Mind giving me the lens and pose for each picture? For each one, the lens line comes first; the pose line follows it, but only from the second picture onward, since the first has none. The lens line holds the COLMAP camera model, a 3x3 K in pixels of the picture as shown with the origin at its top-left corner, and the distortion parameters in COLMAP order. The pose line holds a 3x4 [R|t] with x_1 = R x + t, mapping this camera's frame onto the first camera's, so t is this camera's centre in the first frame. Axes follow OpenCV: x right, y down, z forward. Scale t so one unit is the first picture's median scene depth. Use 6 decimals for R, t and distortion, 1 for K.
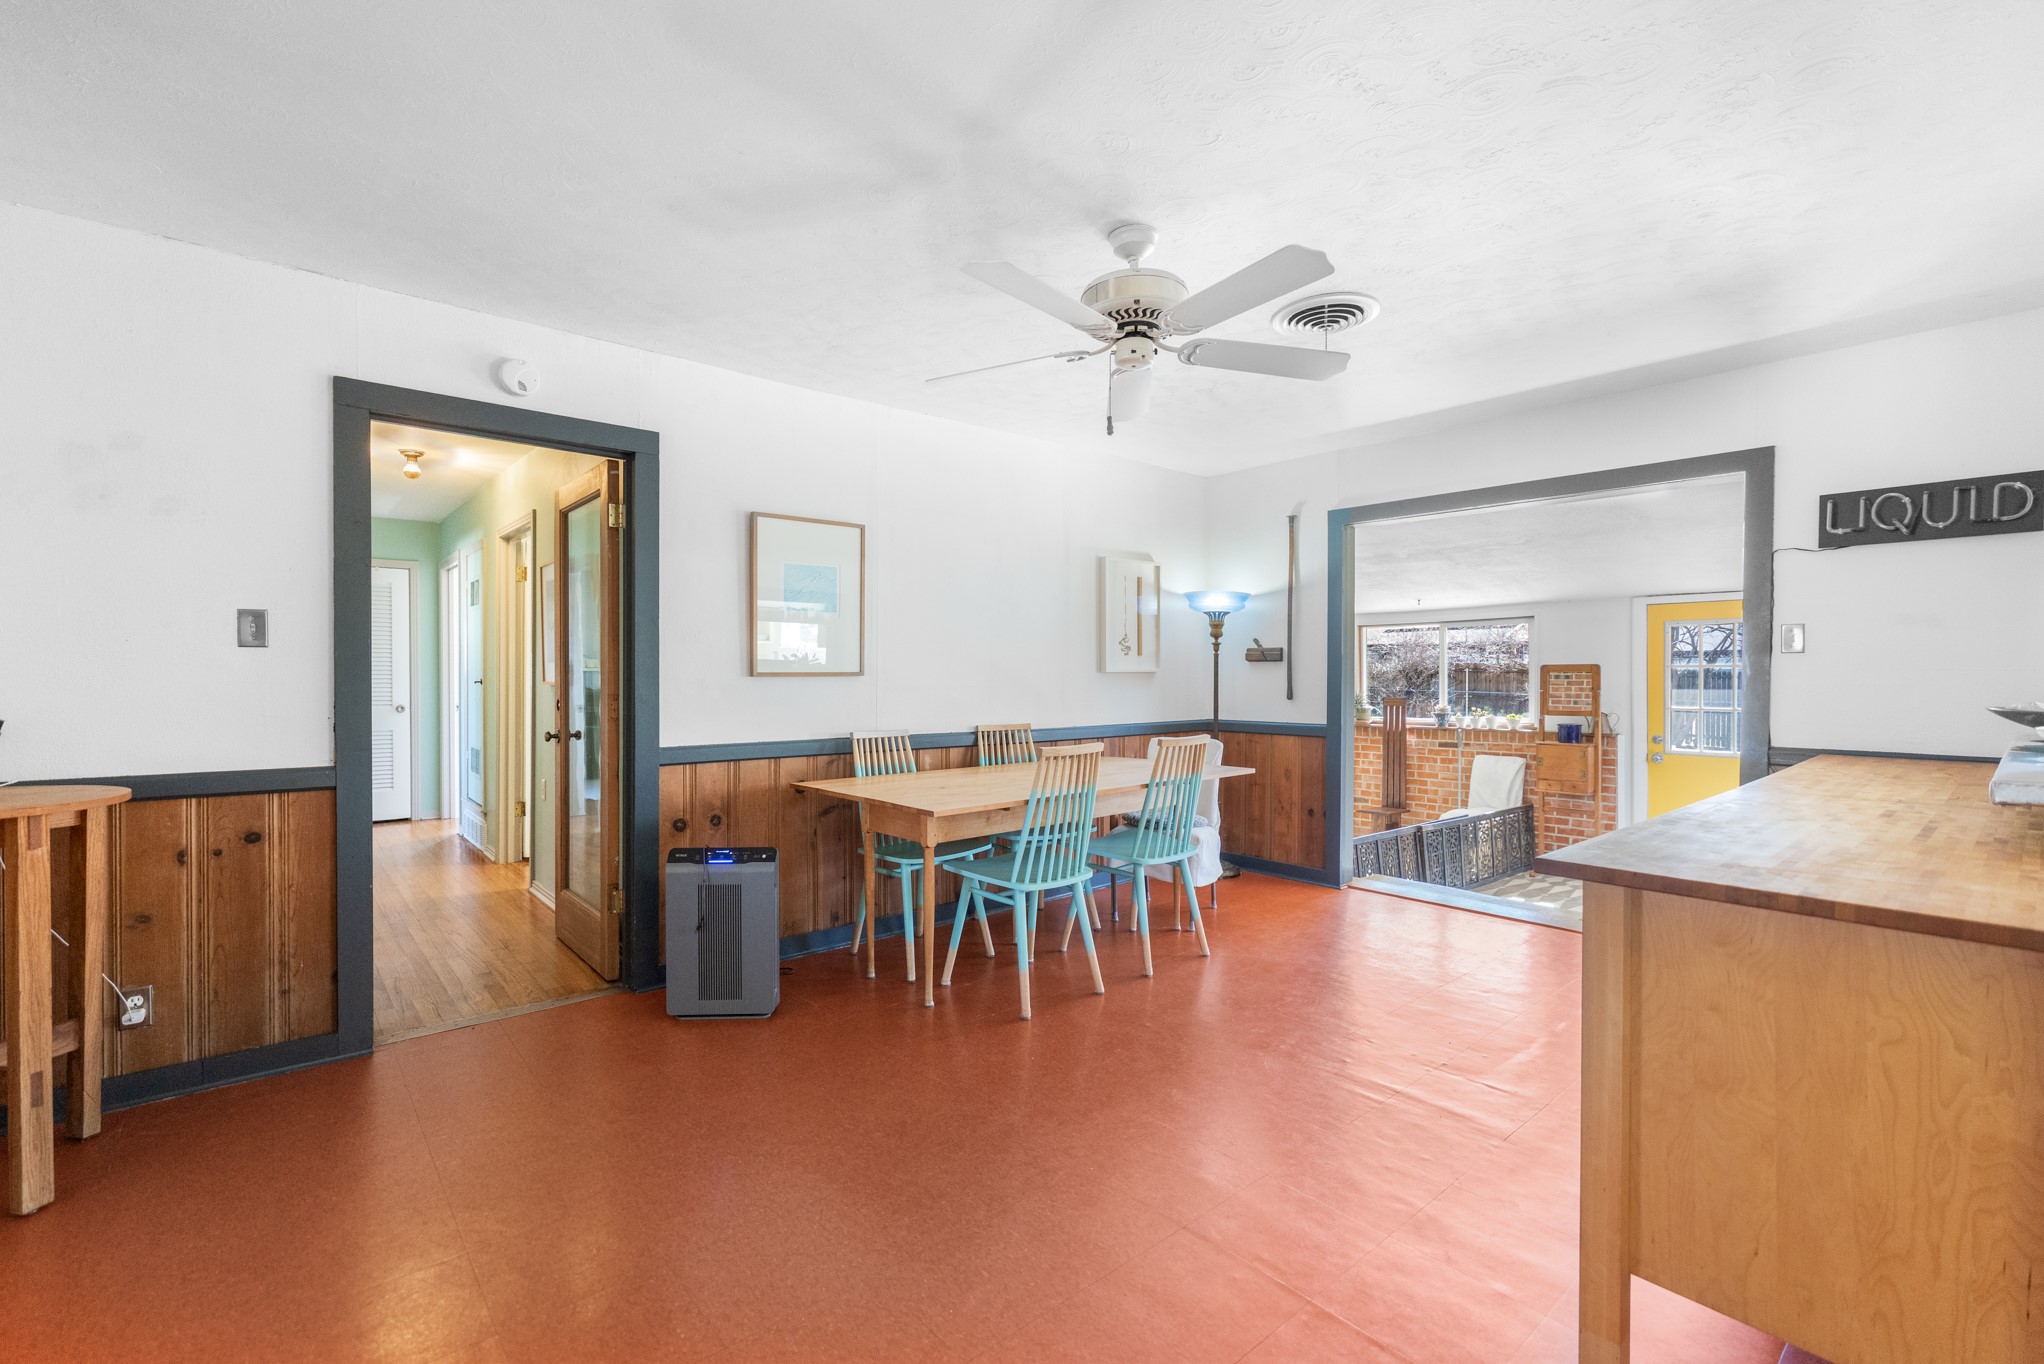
lens RADIAL K [[897.9, 0, 1022.0], [0, 897.9, 682.0], [0, 0, 1]] dist [0.001777, 0.000536]
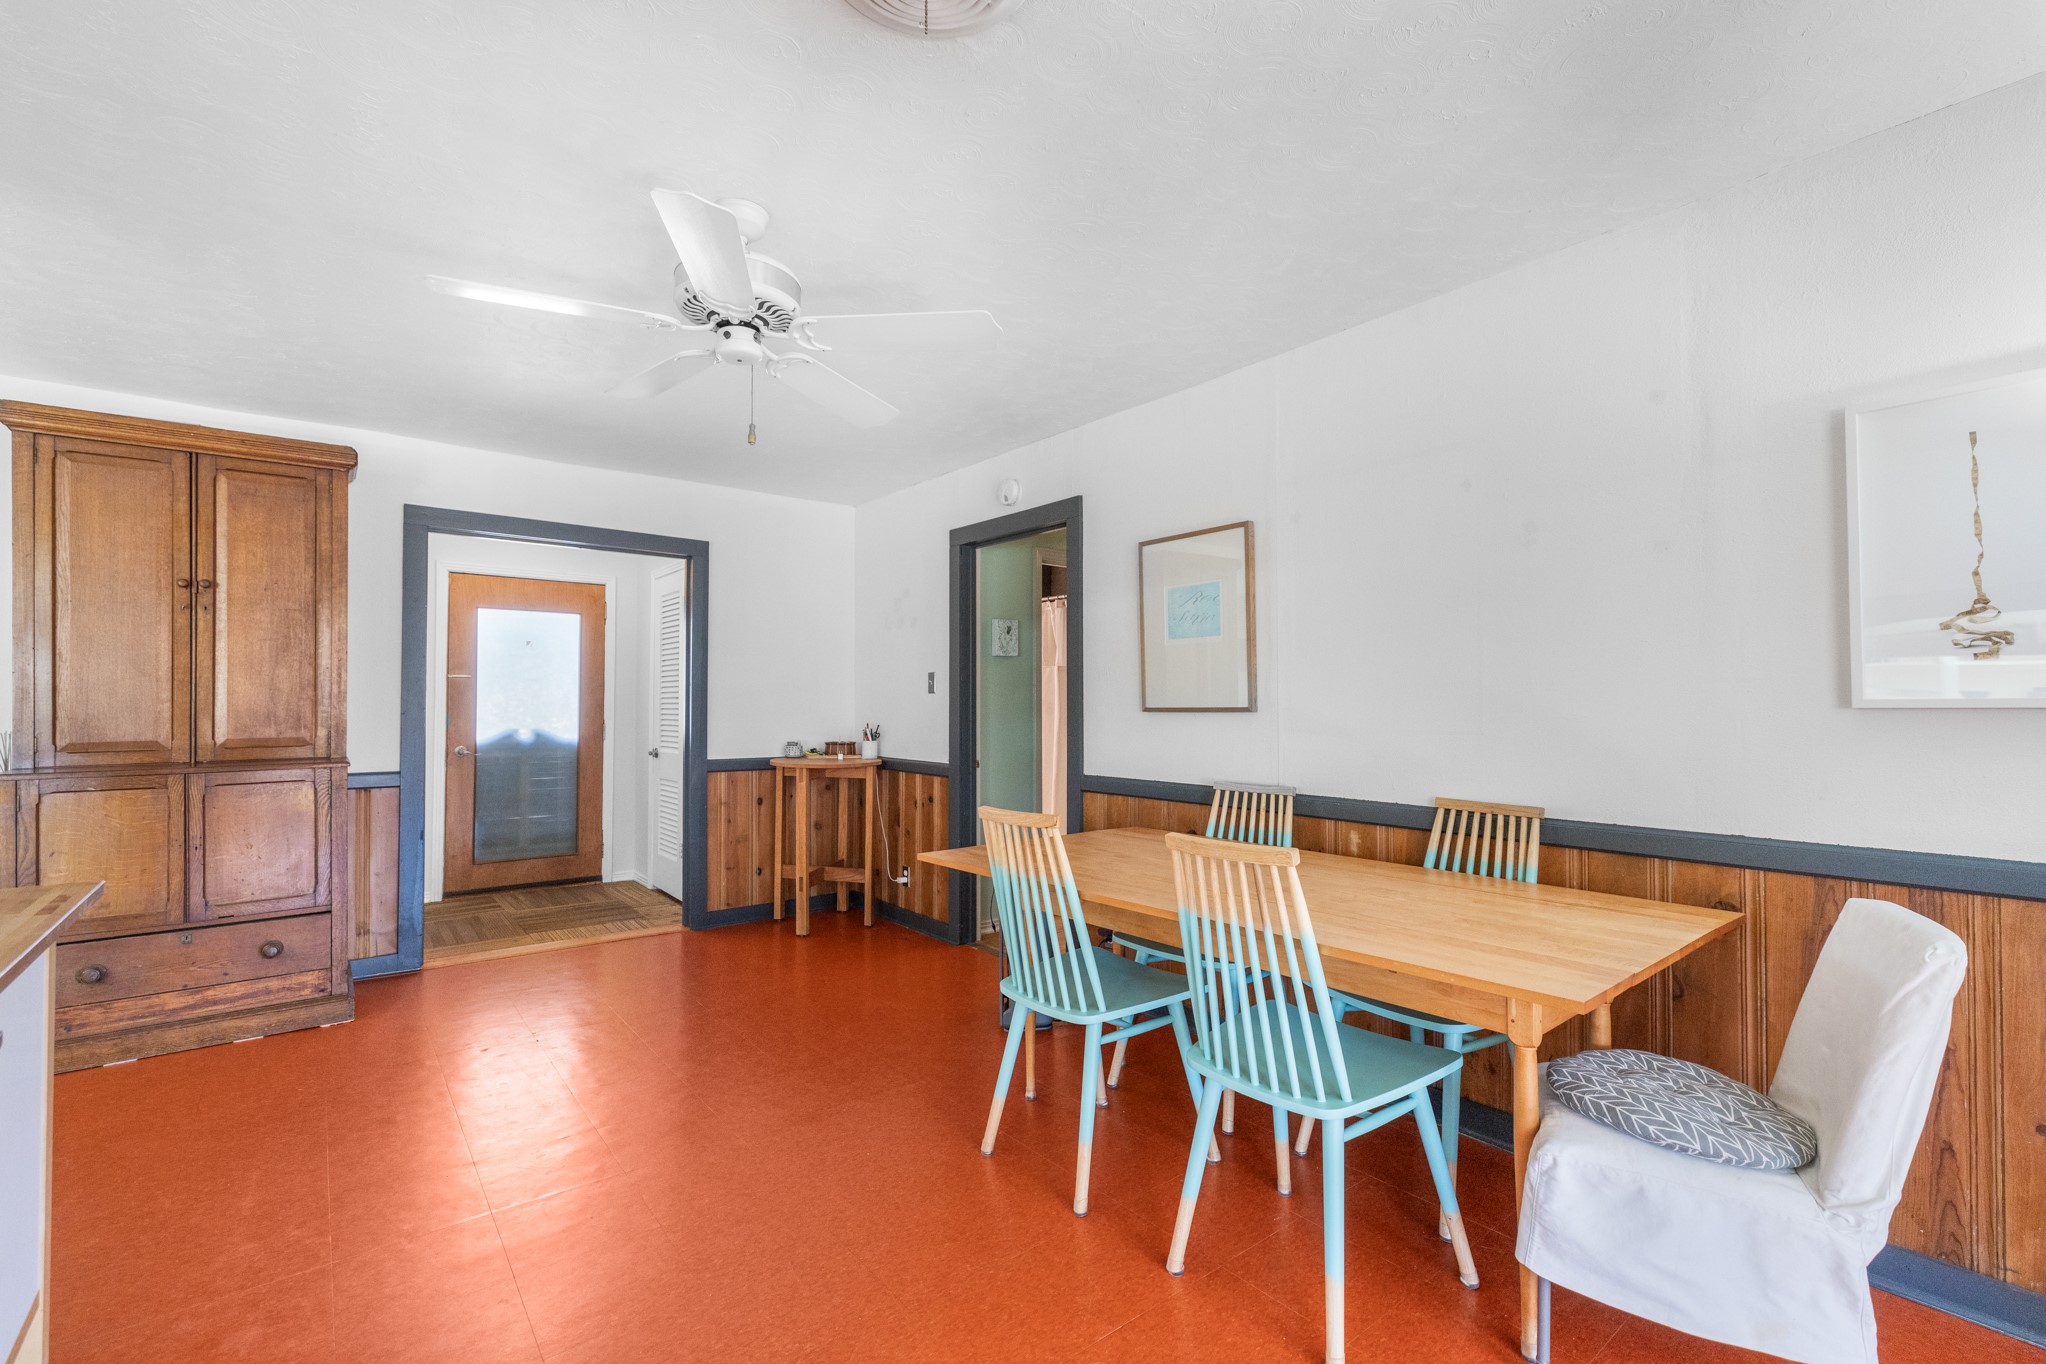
lens RADIAL K [[898.7, 0, 1023.0], [0, 898.7, 682.0], [0, 0, 1]] dist [0.001777, 0.000536]
pose [[-0.051673, -0.031798, -0.998158, 0.624957], [-0.015314, 0.999401, -0.031045, -0.005494], [0.998547, 0.013682, -0.052129, 0.851204]]
